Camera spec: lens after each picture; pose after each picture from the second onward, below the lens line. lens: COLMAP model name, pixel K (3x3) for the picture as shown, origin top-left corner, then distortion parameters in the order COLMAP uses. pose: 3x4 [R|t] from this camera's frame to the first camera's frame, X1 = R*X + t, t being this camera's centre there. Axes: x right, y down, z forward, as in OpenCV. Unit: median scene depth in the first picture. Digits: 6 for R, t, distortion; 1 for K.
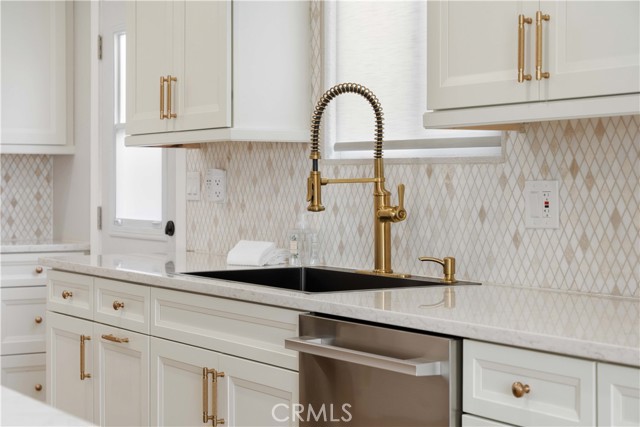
lens RADIAL K [[1266.7, 0, 318.9], [0, 1266.7, 213.7], [0, 0, 1]] dist [0.072342, 0.000000]
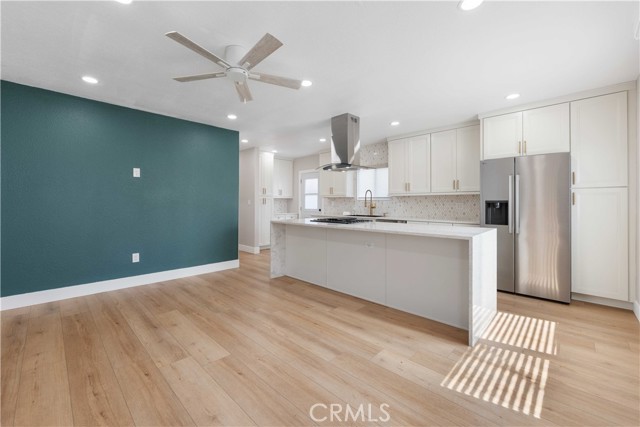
lens RADIAL K [[262.8, 0, 315.3], [0, 262.8, 199.6], [0, 0, 1]] dist [-0.000050, -0.000667]
pose [[0.972614, 0.009065, 0.232251, -0.567891], [0.000377, 0.999176, -0.040579, 0.015765], [-0.232427, 0.039555, 0.971809, -0.378012]]
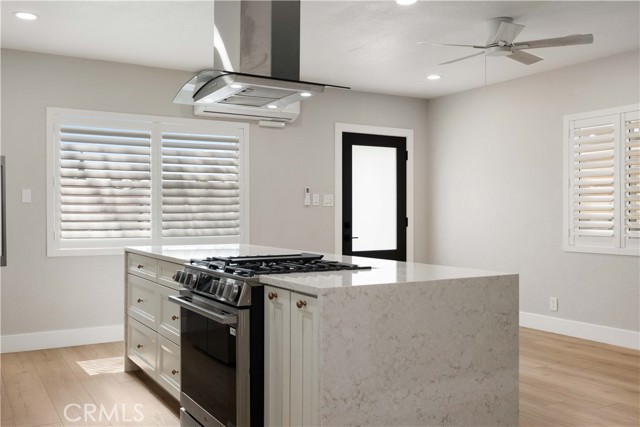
lens RADIAL K [[605.0, 0, 320.1], [0, 605.0, 214.8], [0, 0, 1]] dist [-0.003180, 0.000000]
pose [[-0.999831, 0.005285, 0.017609, -0.320860], [0.005738, 0.999650, 0.025819, -0.018676], [-0.017466, 0.025916, -0.999512, 1.197766]]
